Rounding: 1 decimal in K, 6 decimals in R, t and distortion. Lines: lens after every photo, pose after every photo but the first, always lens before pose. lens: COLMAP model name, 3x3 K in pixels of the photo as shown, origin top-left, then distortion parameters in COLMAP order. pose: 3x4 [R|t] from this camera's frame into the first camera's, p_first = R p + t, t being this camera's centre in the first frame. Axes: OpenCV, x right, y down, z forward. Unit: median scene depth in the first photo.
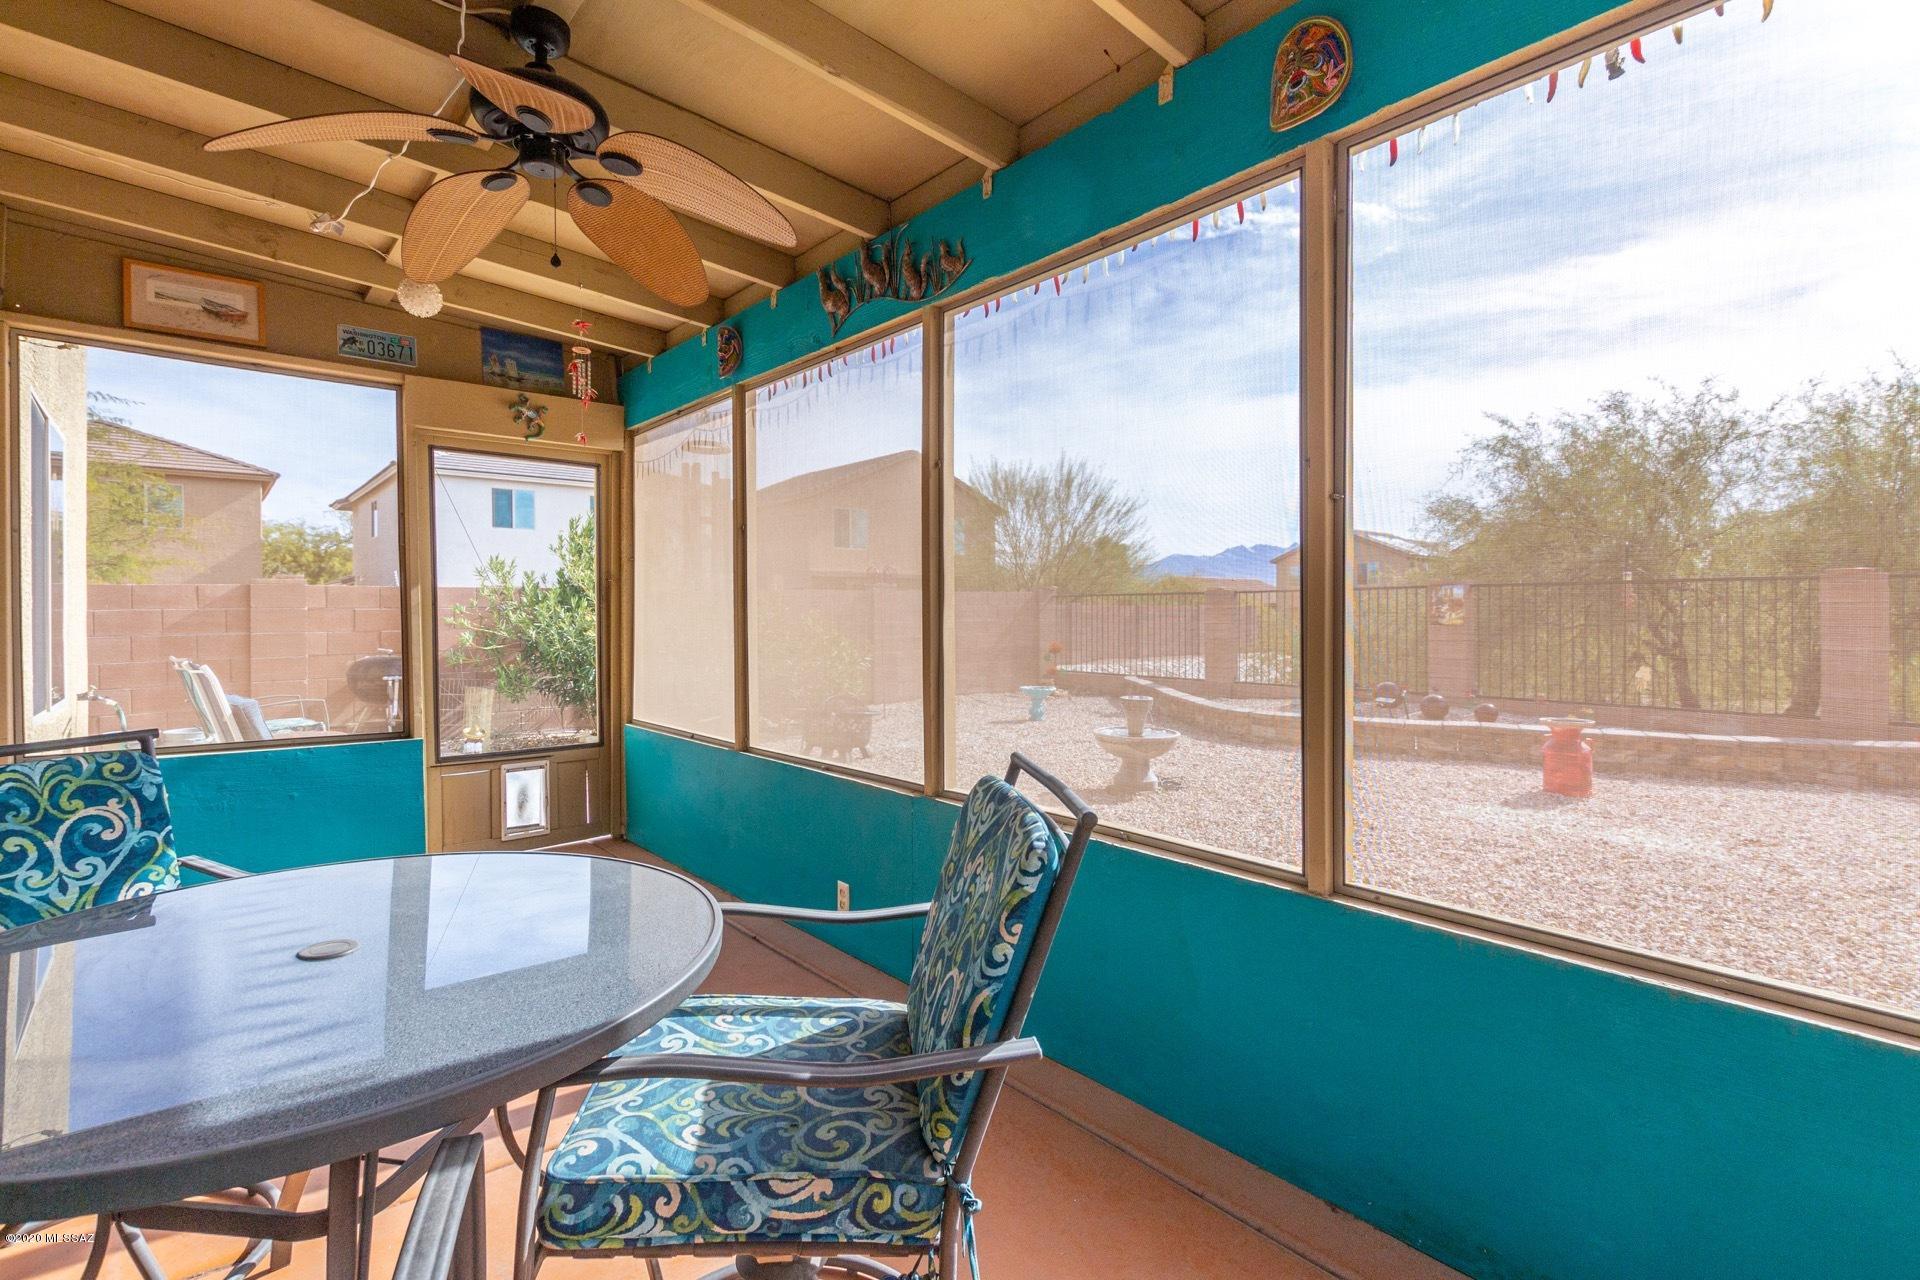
lens RADIAL K [[864.8, 0, 964.4], [0, 864.8, 633.8], [0, 0, 1]] dist [0.001508, 0.000071]
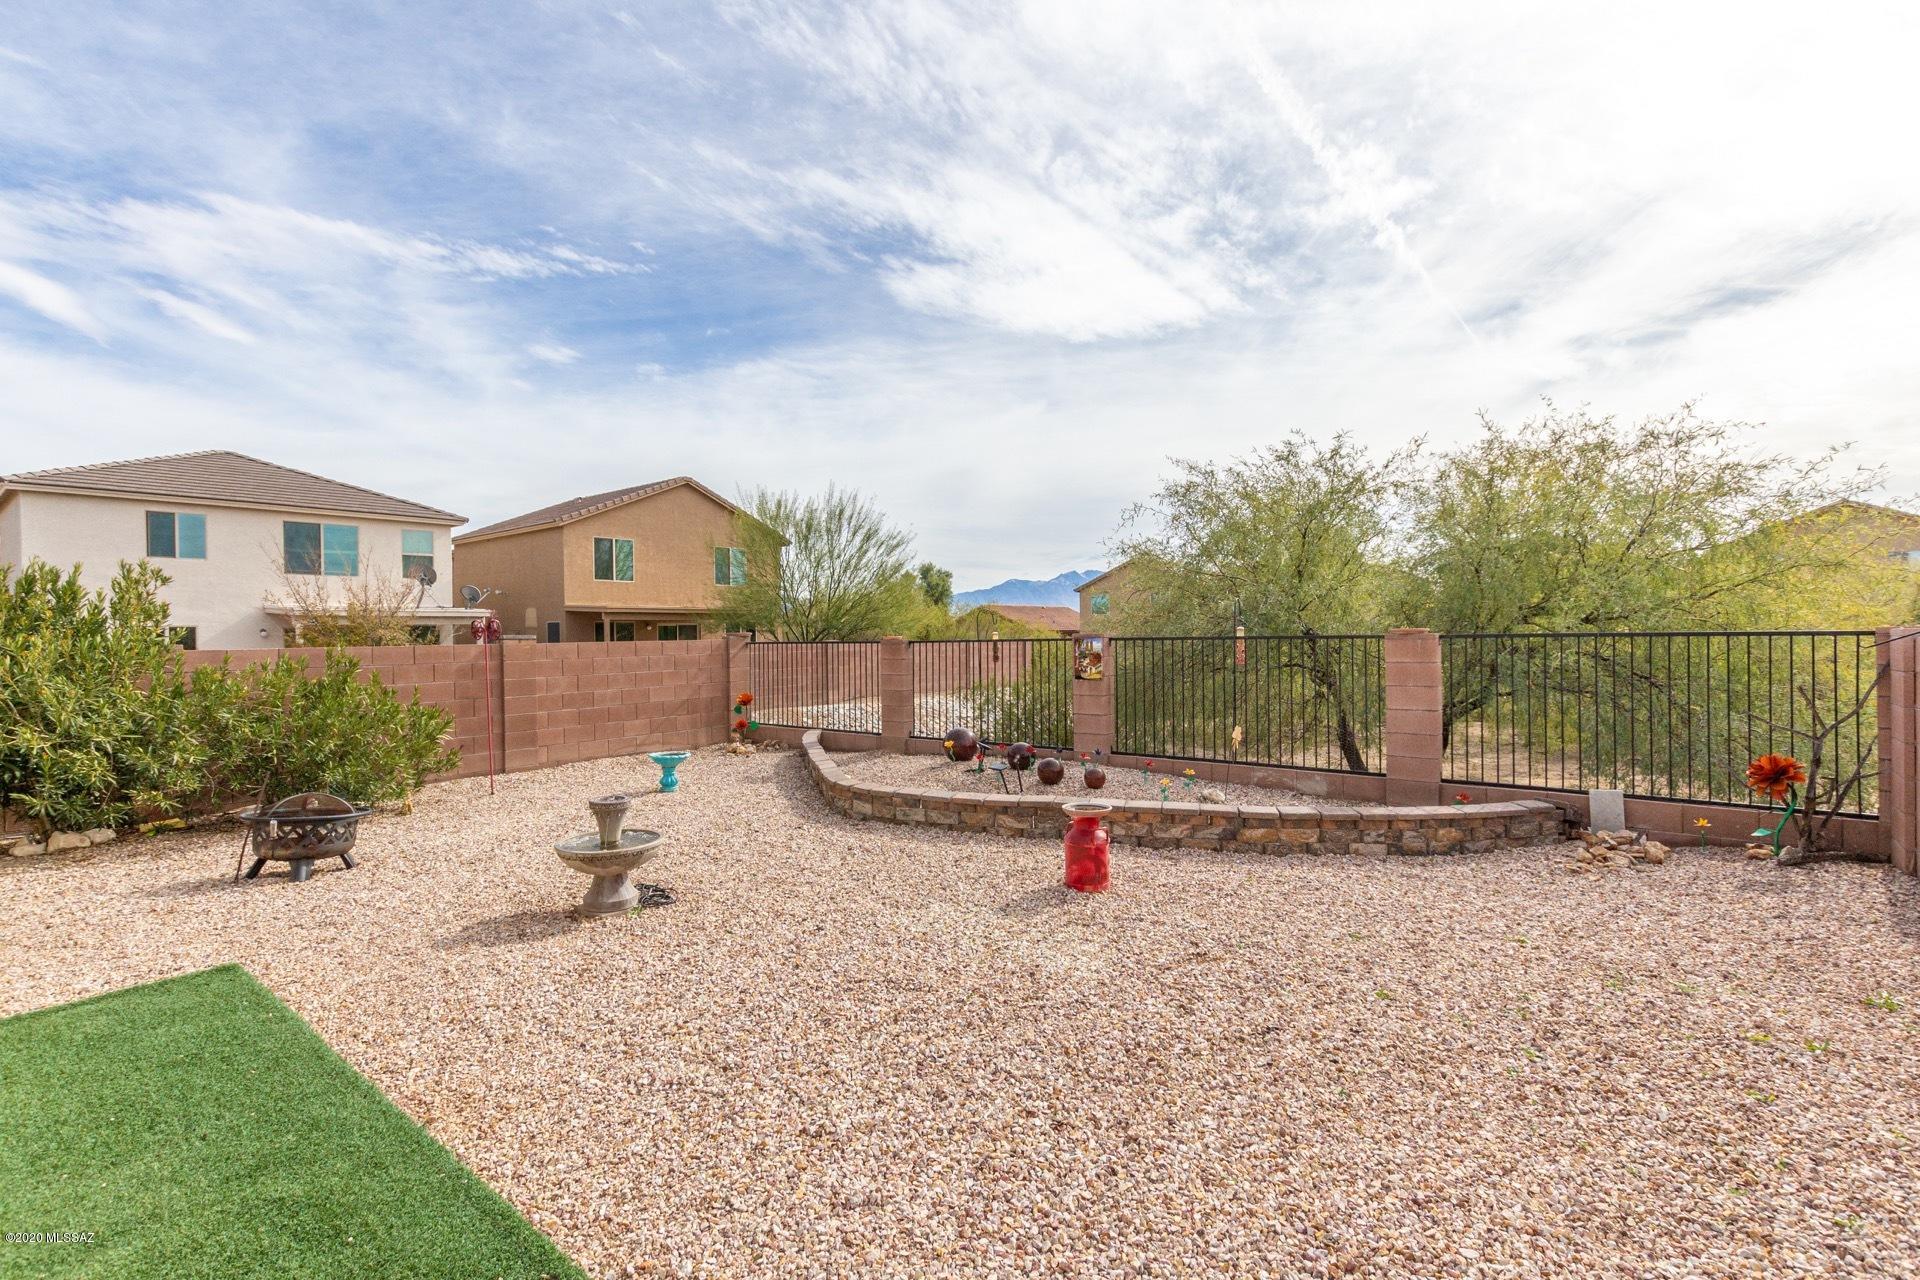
lens RADIAL K [[864.8, 0, 953.1], [0, 864.8, 645.1], [0, 0, 1]] dist [0.001508, 0.000071]
pose [[0.984055, -0.011676, 0.177483, 0.195399], [0.014641, 0.999774, -0.015405, -0.029435], [-0.177263, 0.017758, 0.984003, 0.057612]]
